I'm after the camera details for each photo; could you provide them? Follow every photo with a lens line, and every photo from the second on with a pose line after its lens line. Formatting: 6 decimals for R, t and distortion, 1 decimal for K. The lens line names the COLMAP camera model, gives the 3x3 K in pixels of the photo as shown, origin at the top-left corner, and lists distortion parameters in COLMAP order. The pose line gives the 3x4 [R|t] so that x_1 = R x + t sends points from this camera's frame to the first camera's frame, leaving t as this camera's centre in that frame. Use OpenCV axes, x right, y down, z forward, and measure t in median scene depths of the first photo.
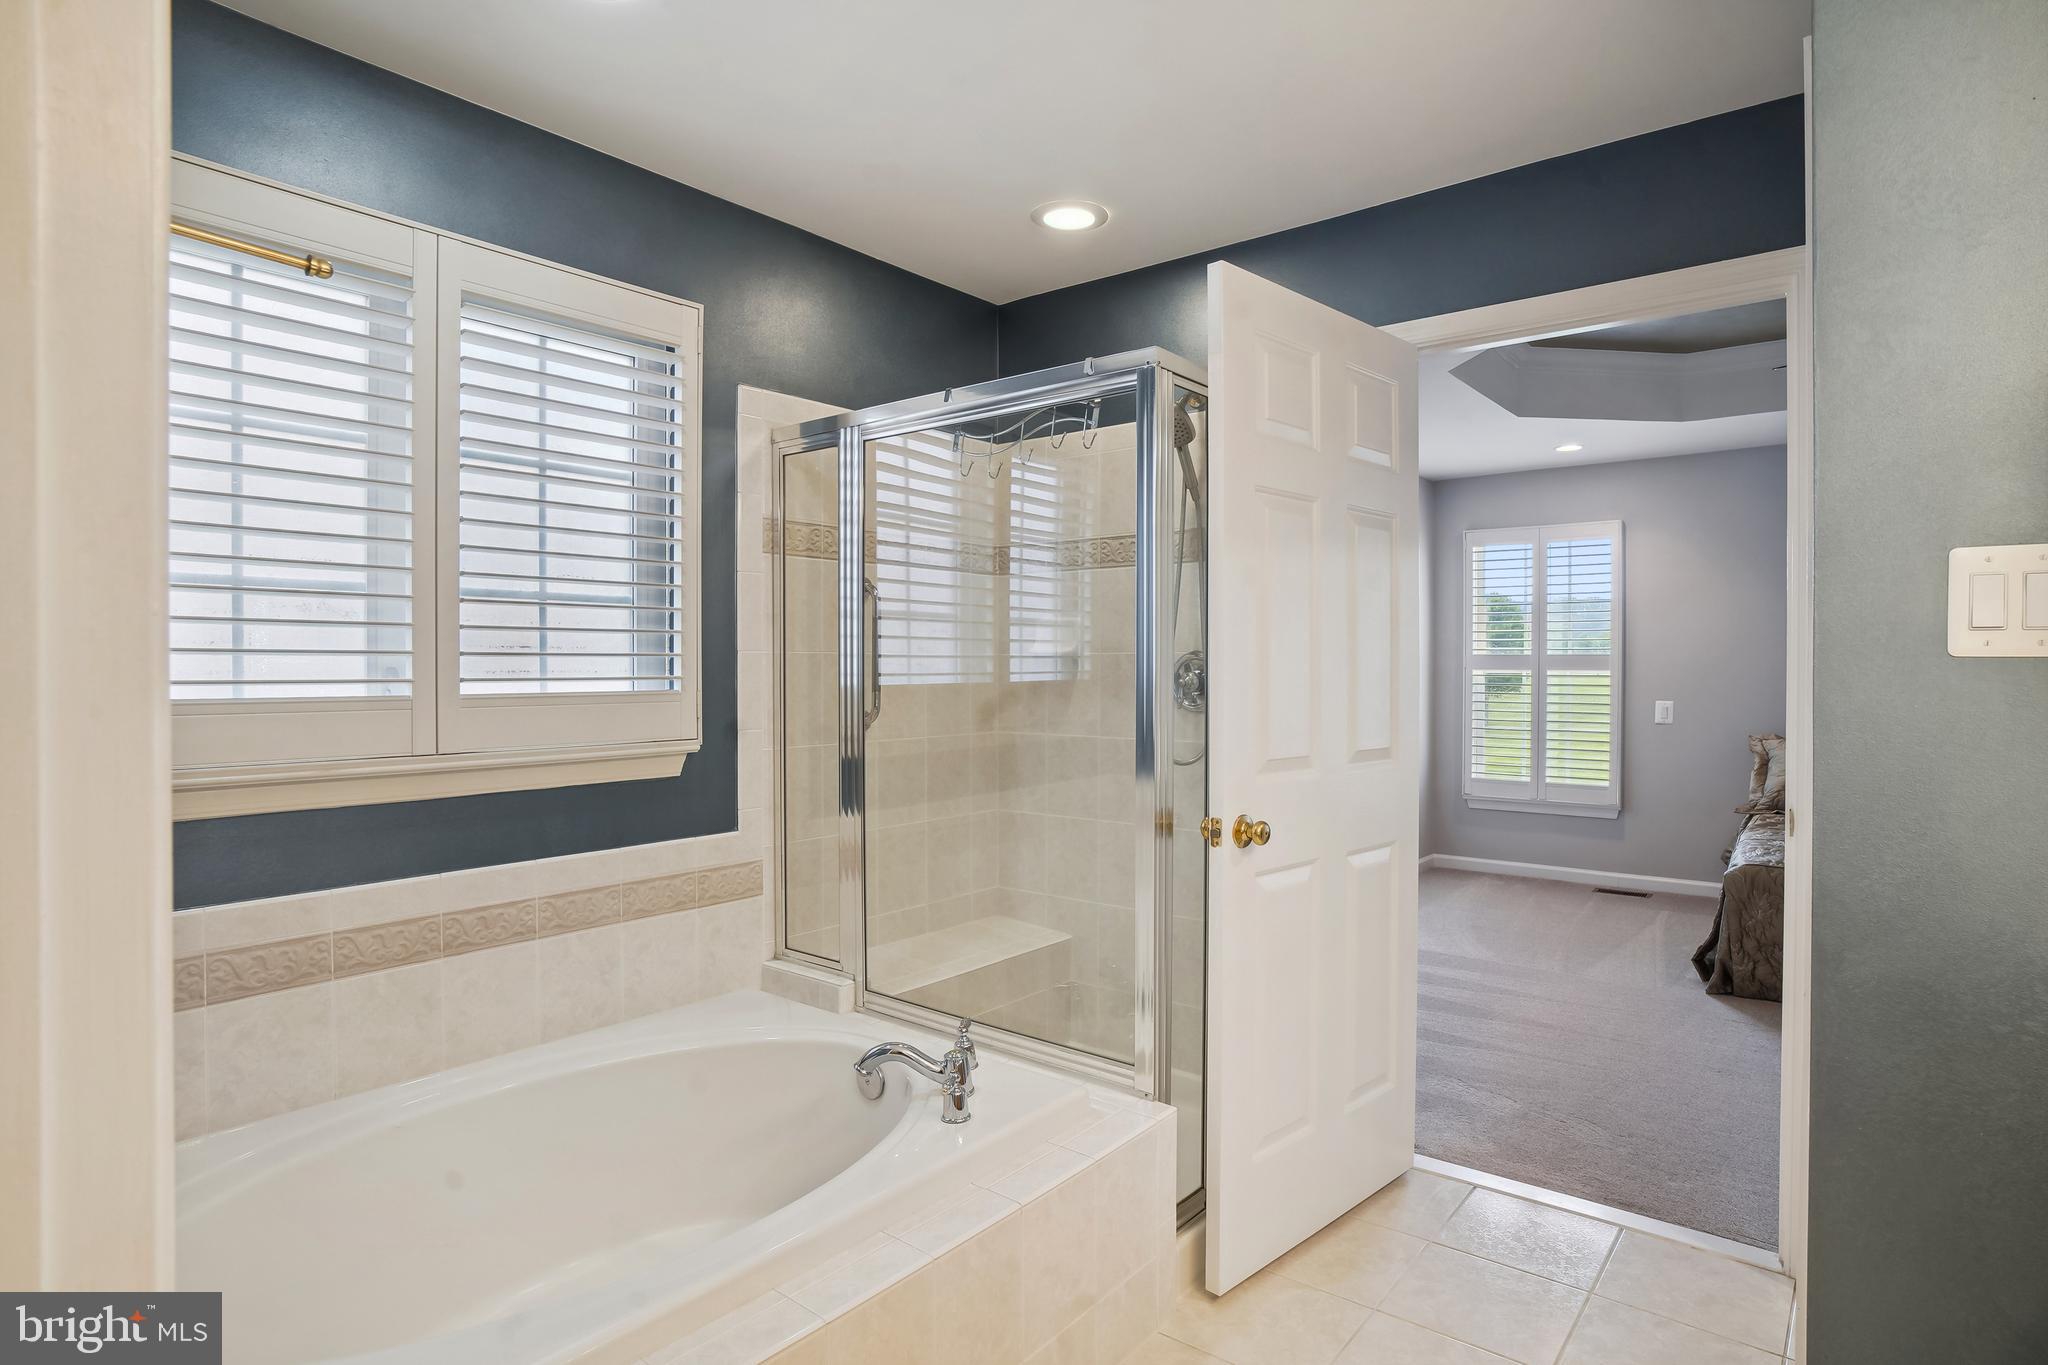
lens RADIAL K [[1059.1, 0, 1022.6], [0, 1059.1, 679.2], [0, 0, 1]] dist [0.007272, 0.000968]
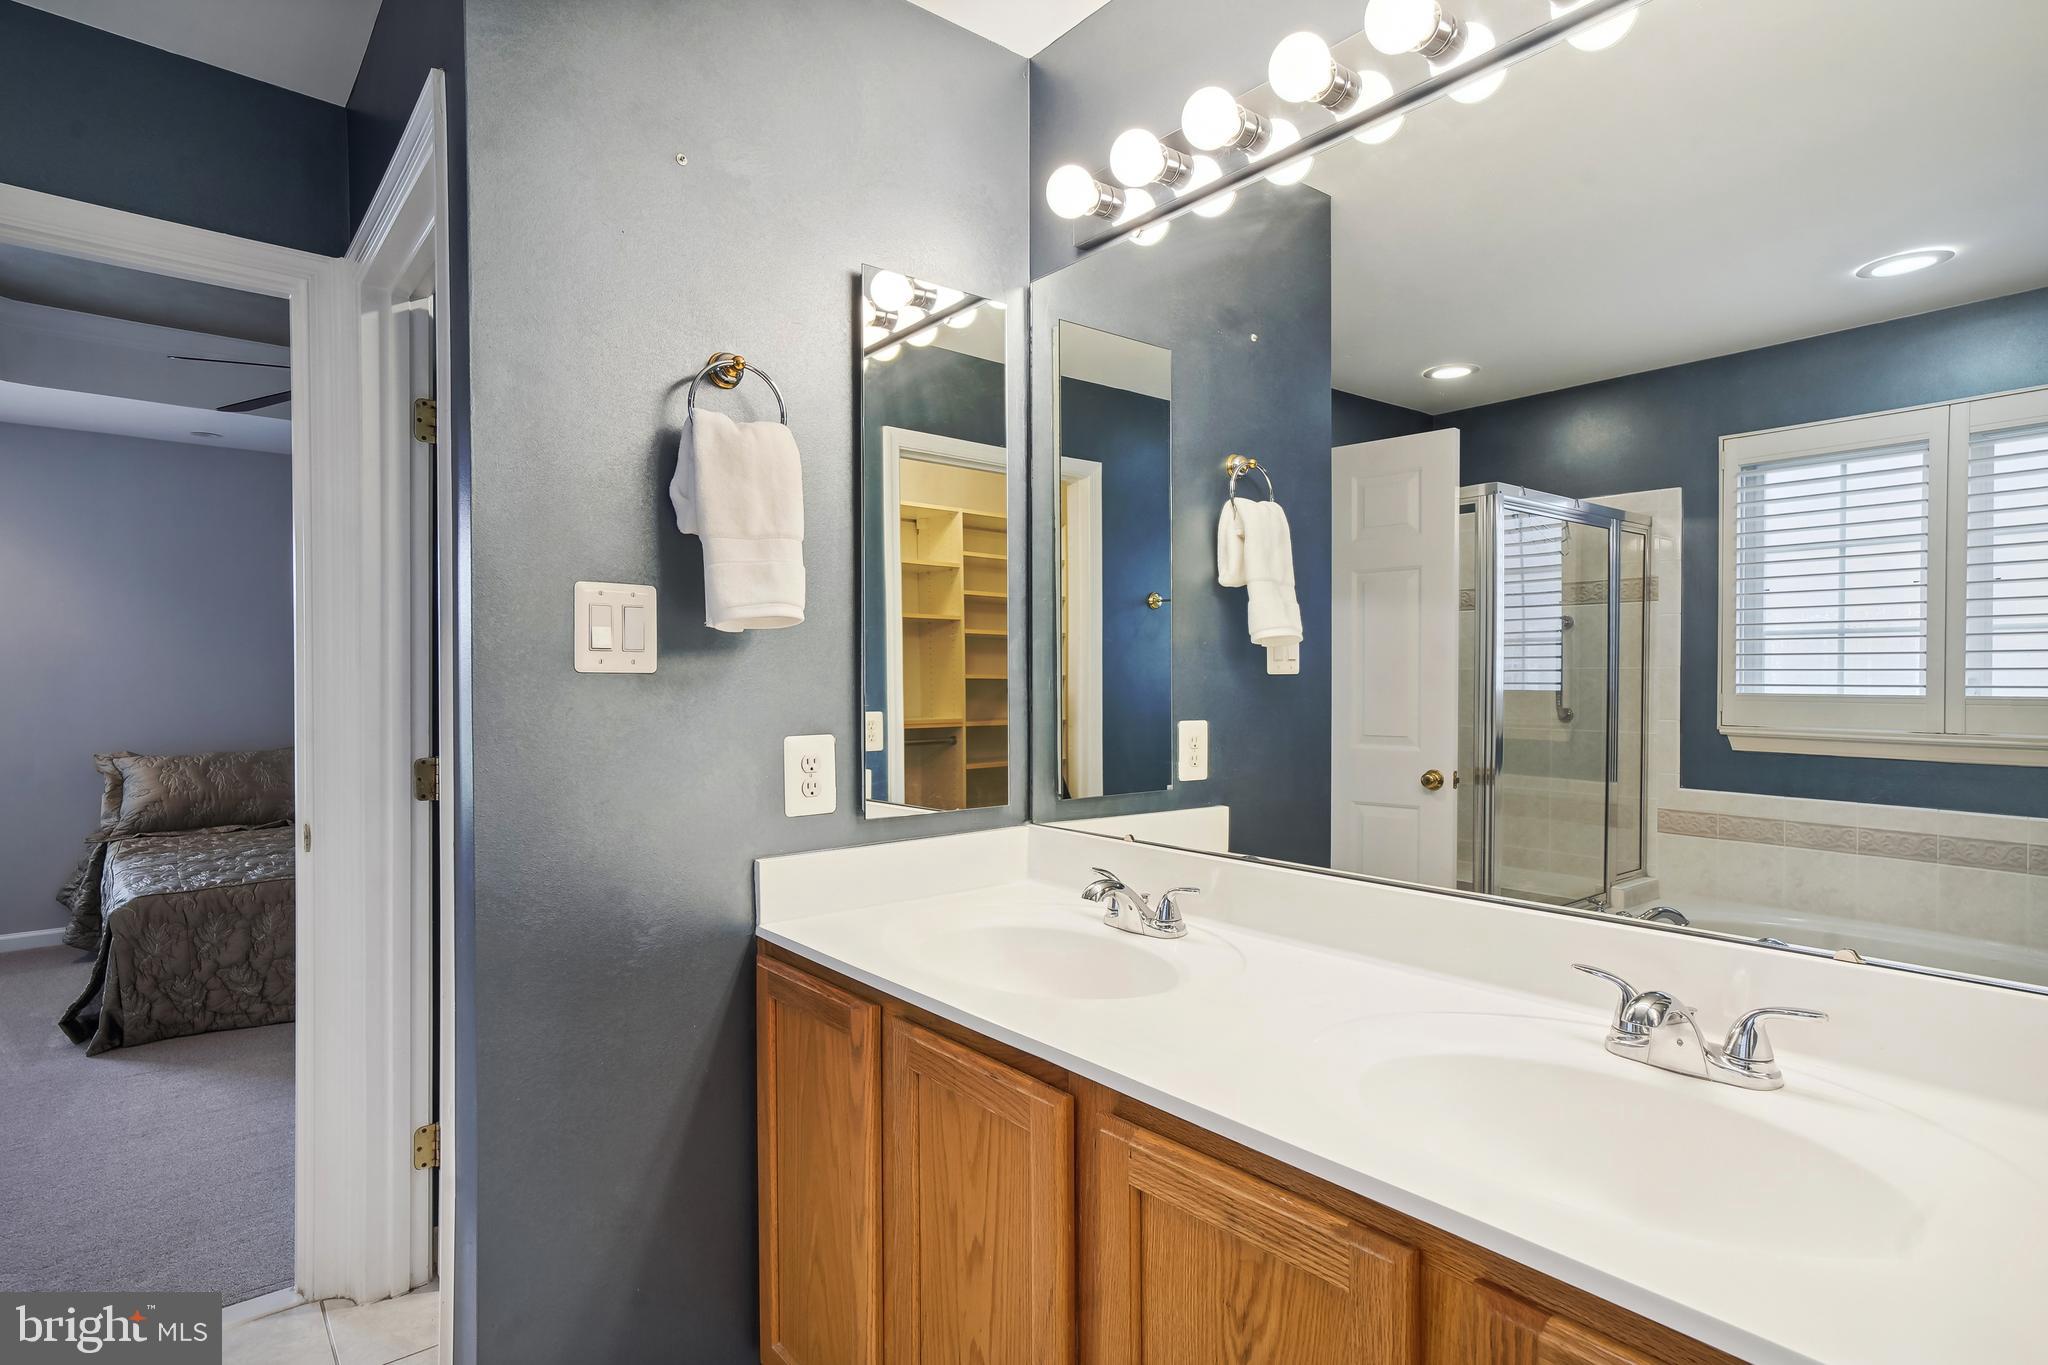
lens RADIAL K [[1059.1, 0, 1022.5], [0, 1059.1, 681.9], [0, 0, 1]] dist [0.007272, 0.000968]
pose [[0.195851, -0.001663, 0.980632, -0.058366], [0.008861, 0.999961, -0.000074, -0.001736], [-0.980594, 0.008704, 0.195858, 0.085265]]
